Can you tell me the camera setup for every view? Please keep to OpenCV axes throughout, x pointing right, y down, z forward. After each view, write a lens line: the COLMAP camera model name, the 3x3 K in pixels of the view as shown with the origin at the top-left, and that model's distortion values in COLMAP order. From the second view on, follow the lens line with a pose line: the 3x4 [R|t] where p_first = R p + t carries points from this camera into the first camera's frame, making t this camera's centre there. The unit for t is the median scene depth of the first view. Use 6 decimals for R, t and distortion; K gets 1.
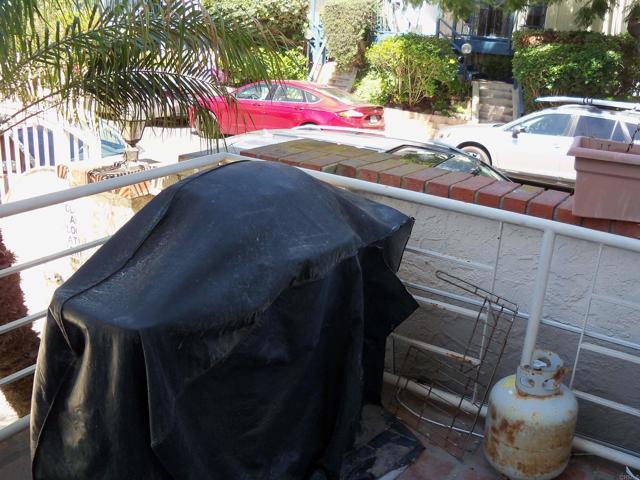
lens RADIAL K [[654.6, 0, 329.2], [0, 654.6, 248.6], [0, 0, 1]] dist [-0.225948, 0.232139]
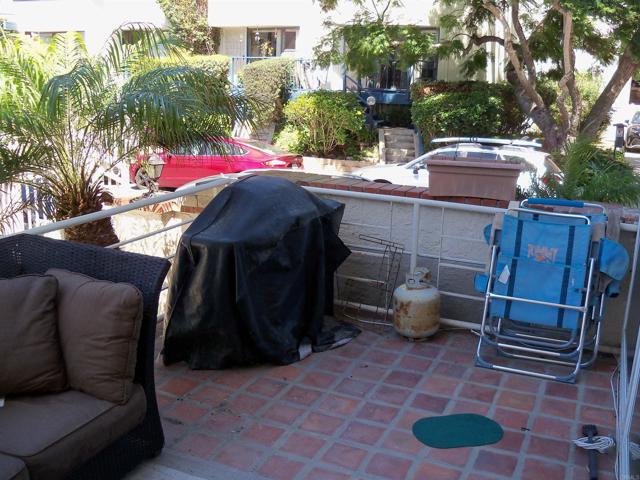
lens RADIAL K [[654.6, 0, 329.2], [0, 654.6, 248.6], [0, 0, 1]] dist [-0.225948, 0.232139]
pose [[0.989828, -0.065317, 0.126388, -0.024792], [0.075162, 0.994365, -0.074753, 0.034156], [-0.120793, 0.083492, 0.989160, -0.130311]]
